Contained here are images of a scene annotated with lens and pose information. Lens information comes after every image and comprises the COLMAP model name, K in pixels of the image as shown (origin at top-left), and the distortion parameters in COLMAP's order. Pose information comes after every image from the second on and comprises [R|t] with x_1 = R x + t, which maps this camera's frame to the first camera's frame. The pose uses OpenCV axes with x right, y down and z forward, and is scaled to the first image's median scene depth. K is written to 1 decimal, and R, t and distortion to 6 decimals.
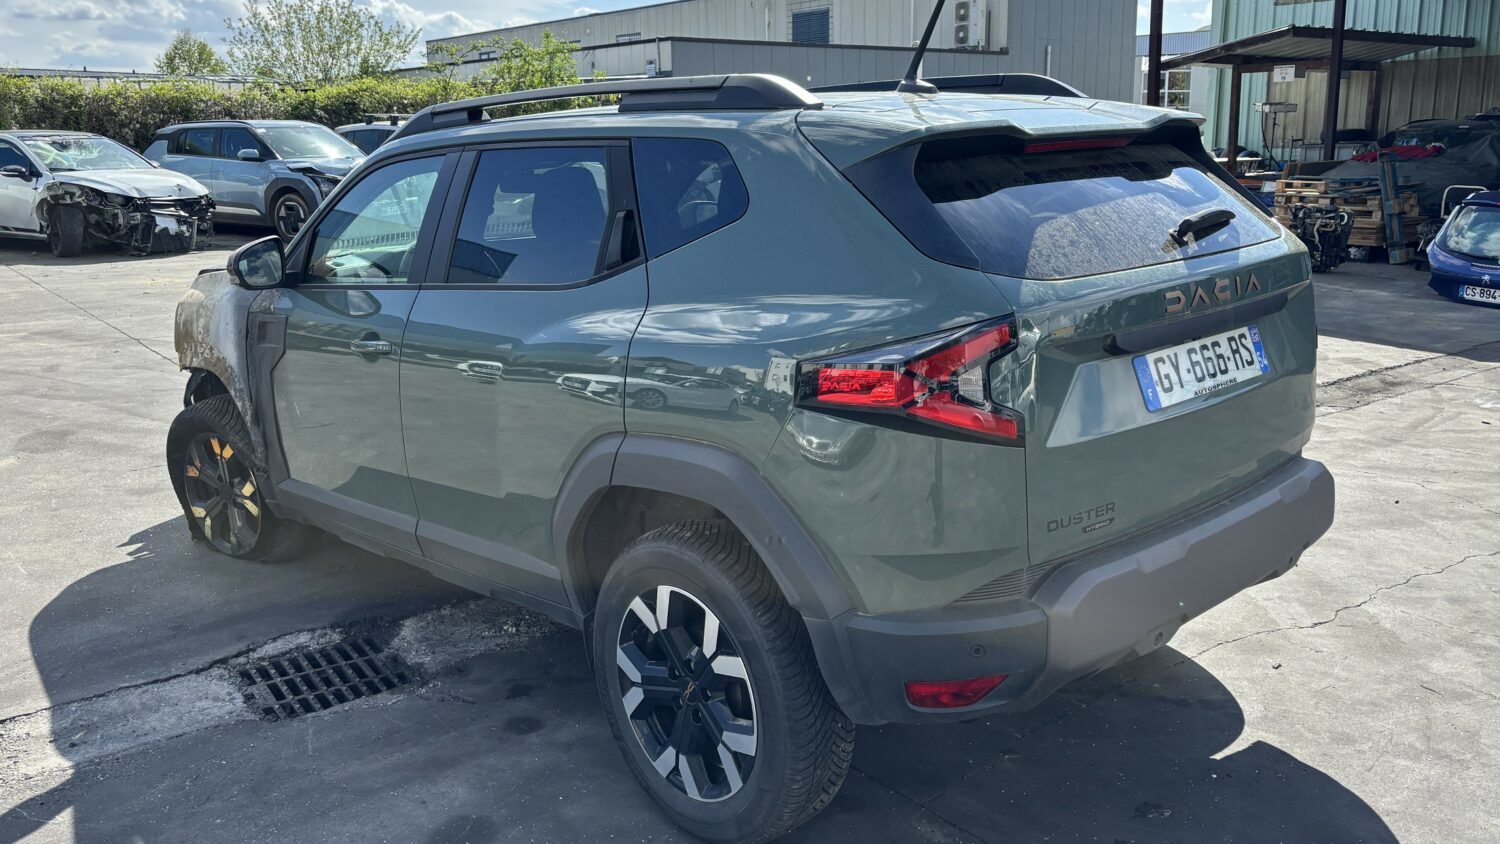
lens RADIAL K [[1263.0, 0, 753.6], [0, 1263.0, 375.5], [0, 0, 1]] dist [0.026529, -0.003494]
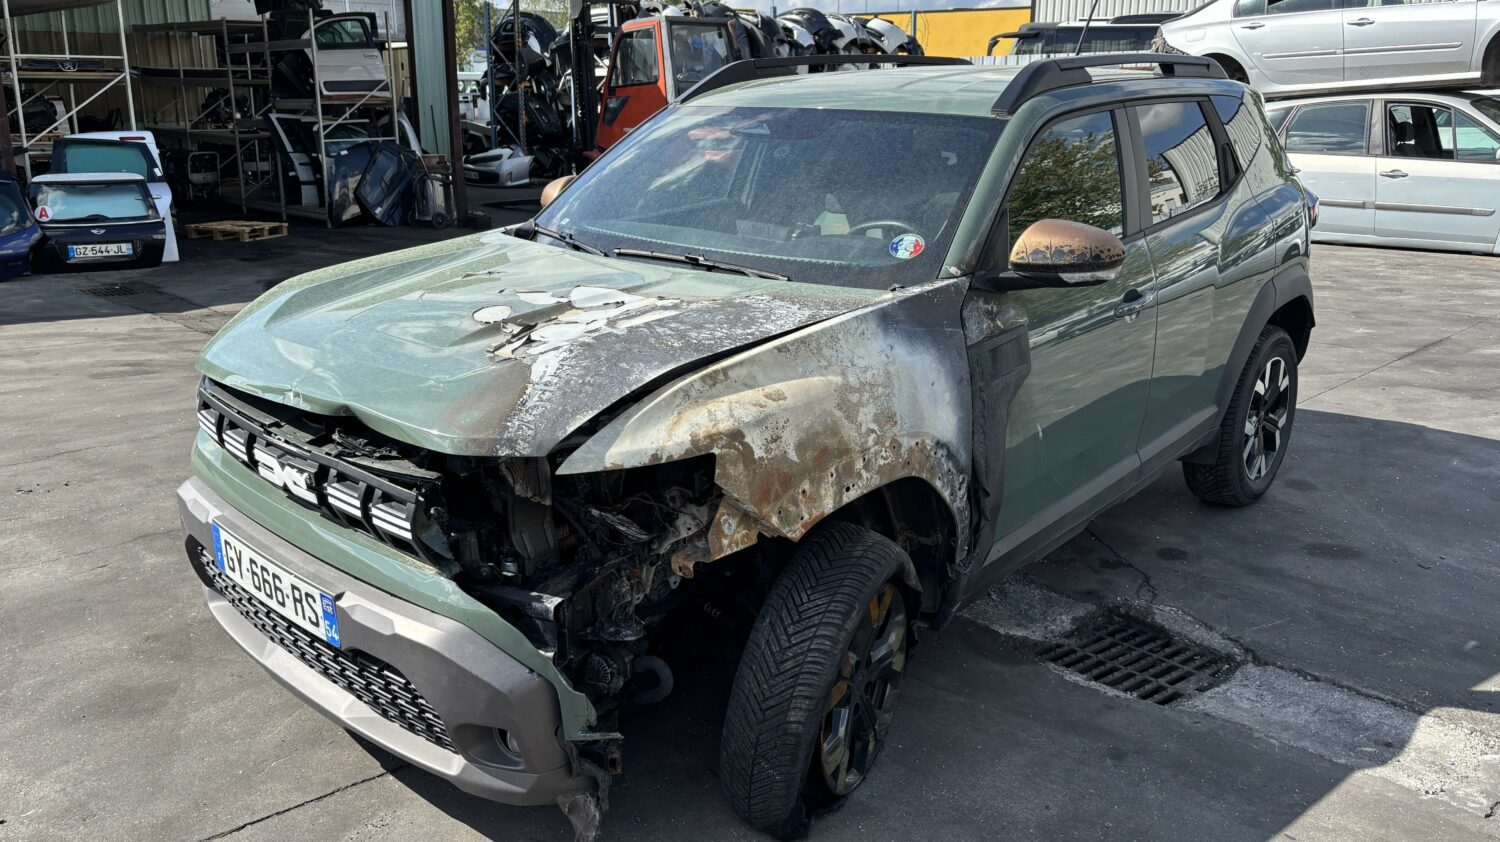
lens RADIAL K [[1193.4, 0, 755.7], [0, 1193.4, 387.9], [0, 0, 1]] dist [0.026742, -0.004683]
pose [[-0.109525, -0.220651, 0.969184, -1.159977], [0.187011, 0.953063, 0.238114, -0.233623], [-0.976233, 0.207328, -0.063120, 1.312651]]
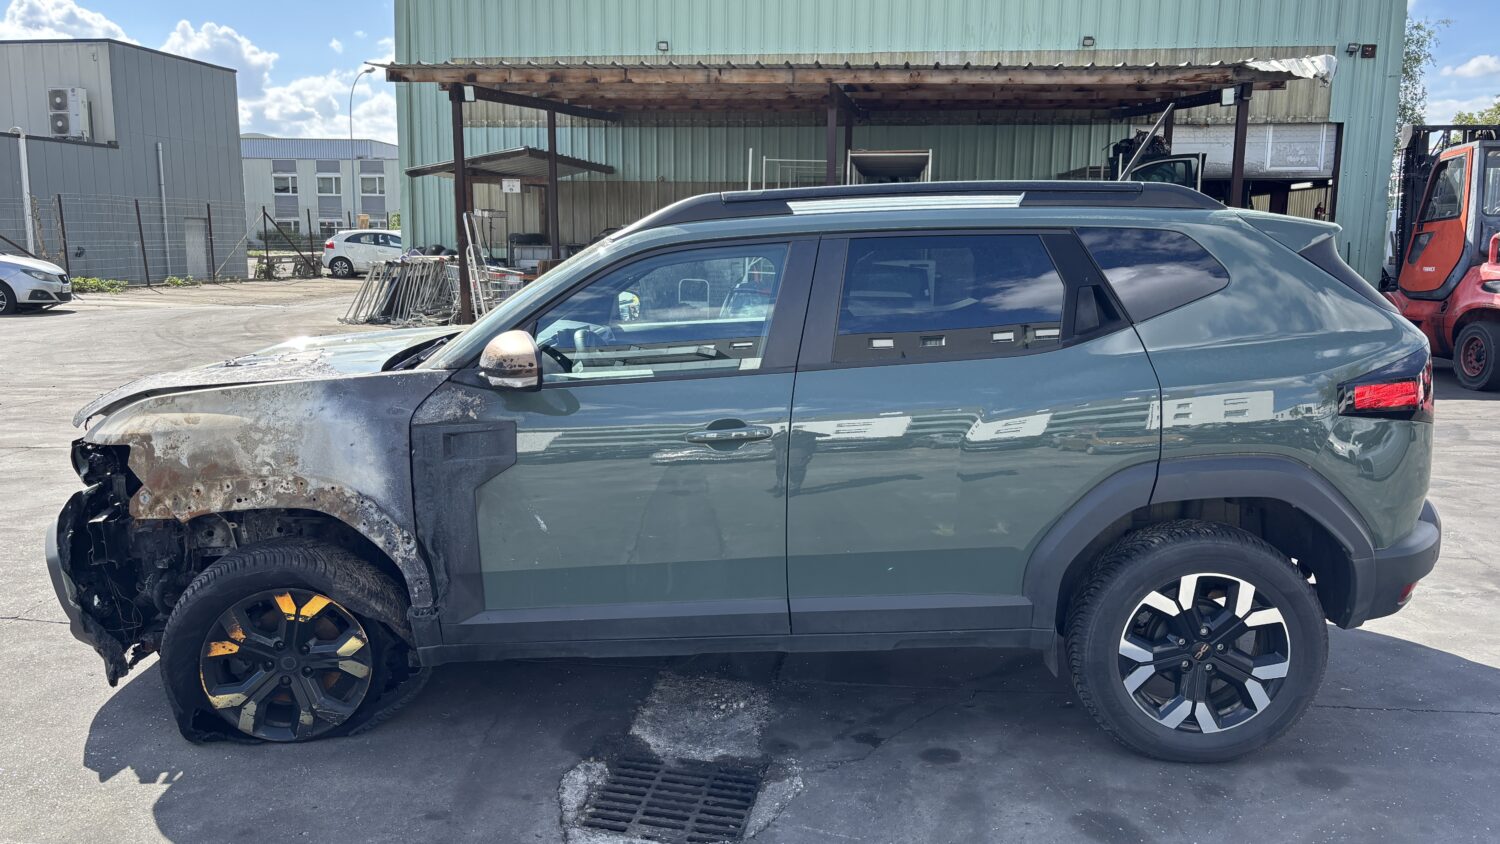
lens RADIAL K [[1147.0, 0, 750.0], [0, 1147.0, 422.0], [0, 0, 1]] dist [0.017985, -0.003541]
pose [[0.701480, -0.096386, 0.706142, -0.878914], [0.115990, 0.993042, 0.020323, -0.047000], [-0.703187, 0.067649, 0.707779, 0.348884]]
